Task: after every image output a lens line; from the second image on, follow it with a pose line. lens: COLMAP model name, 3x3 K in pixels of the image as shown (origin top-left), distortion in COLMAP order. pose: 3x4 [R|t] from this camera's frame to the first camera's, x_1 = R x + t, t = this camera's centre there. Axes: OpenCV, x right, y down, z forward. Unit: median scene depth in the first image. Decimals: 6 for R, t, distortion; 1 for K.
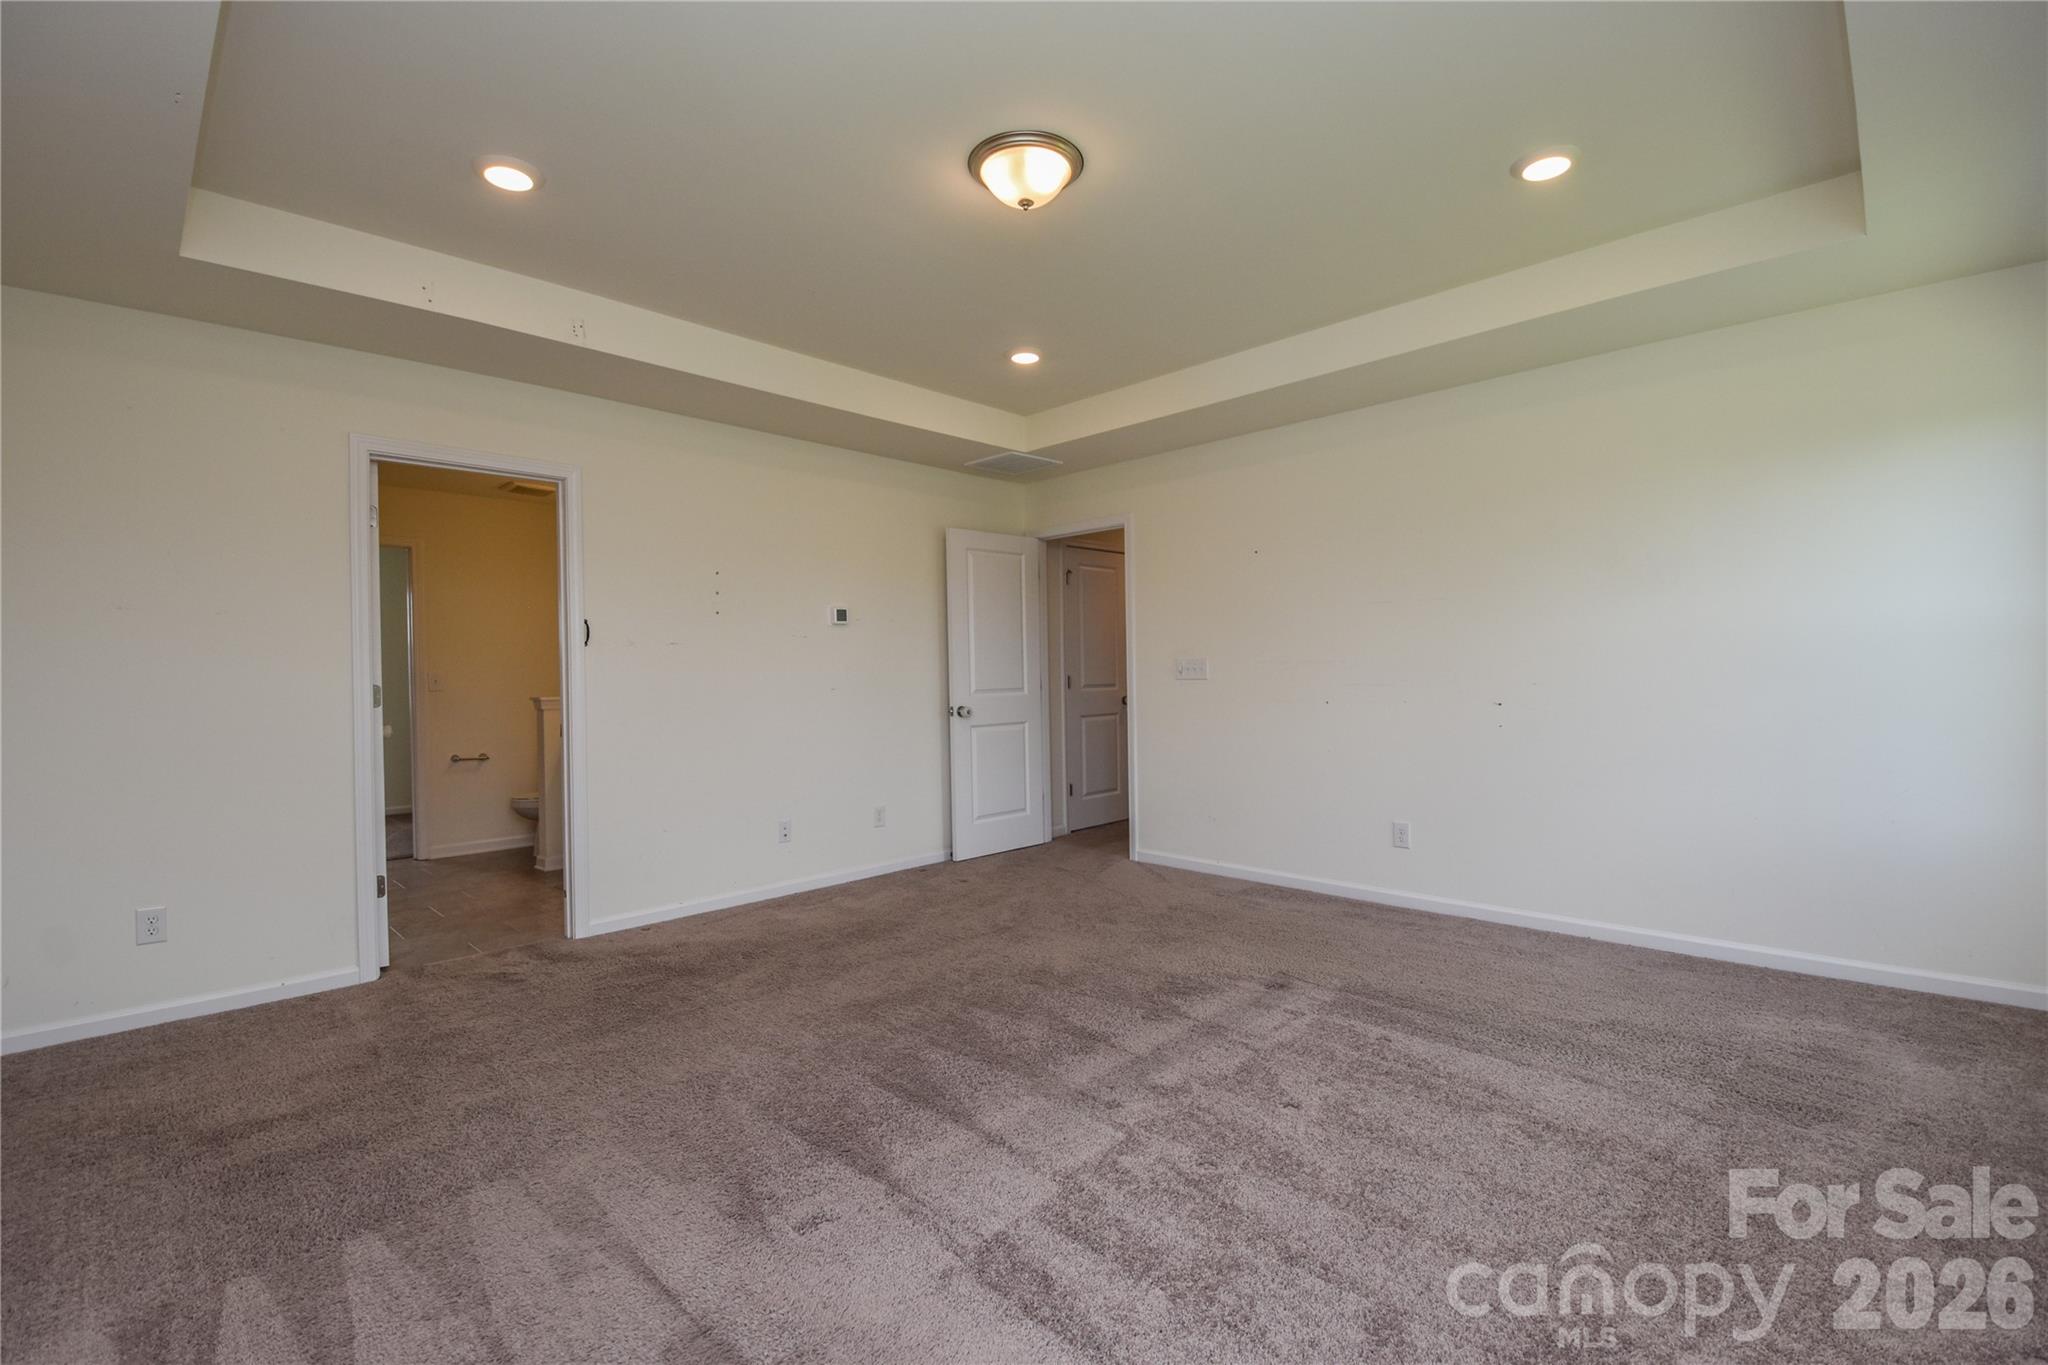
lens RADIAL K [[894.8, 0, 1028.7], [0, 894.8, 680.1], [0, 0, 1]] dist [-0.023543, -0.000271]
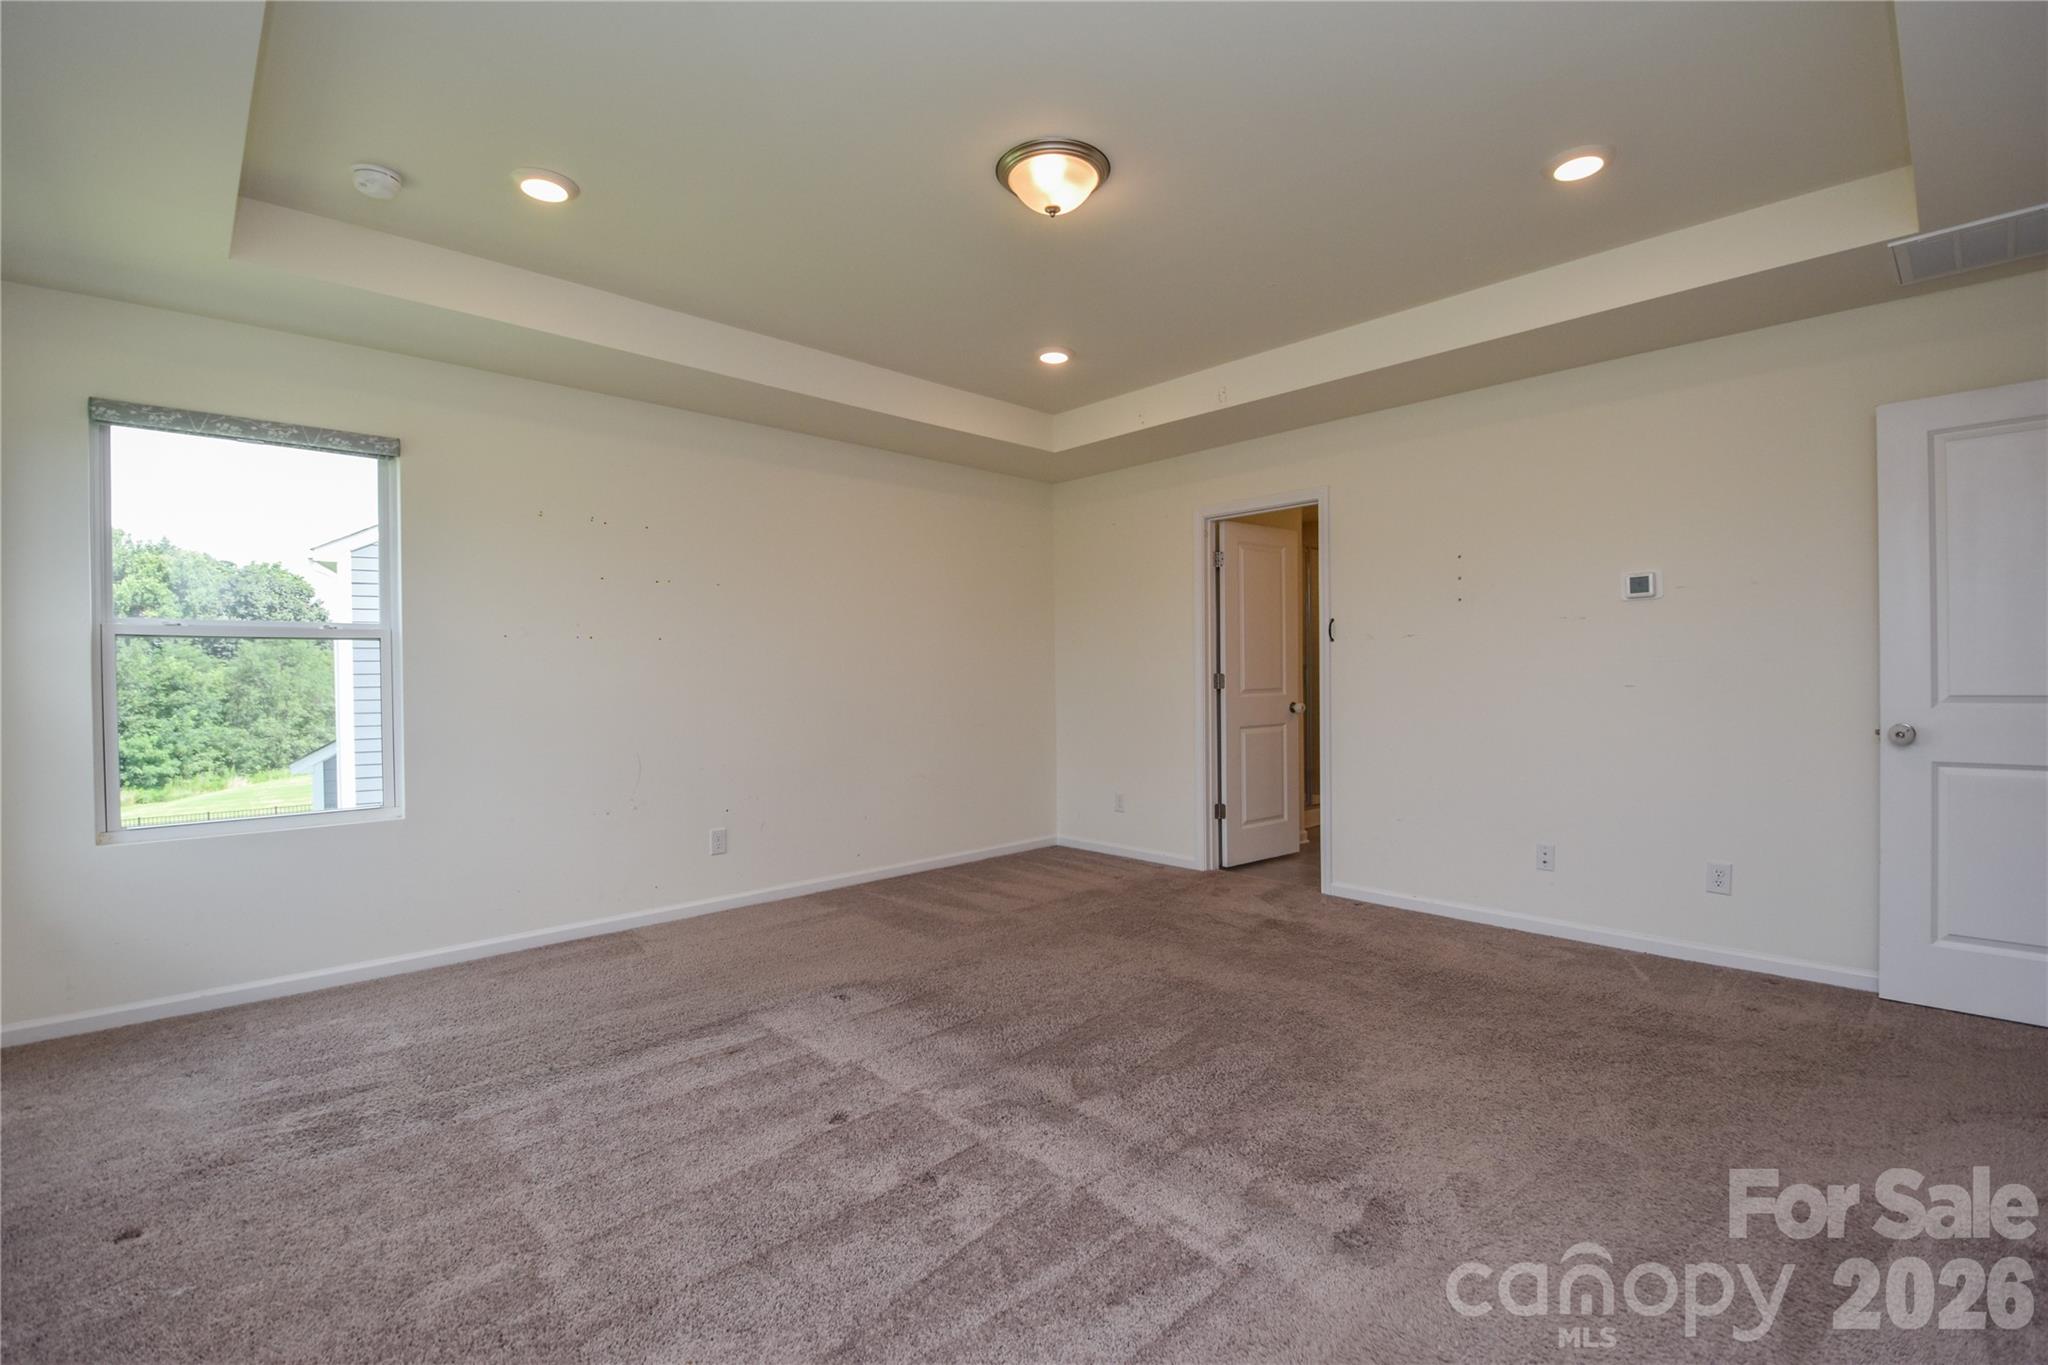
lens RADIAL K [[894.8, 0, 1028.7], [0, 894.8, 680.1], [0, 0, 1]] dist [-0.023543, -0.000271]
pose [[-0.039951, 0.020019, -0.999001, 0.845195], [-0.001217, 0.999798, 0.020083, -0.014880], [0.999201, 0.002018, -0.039919, 0.843865]]
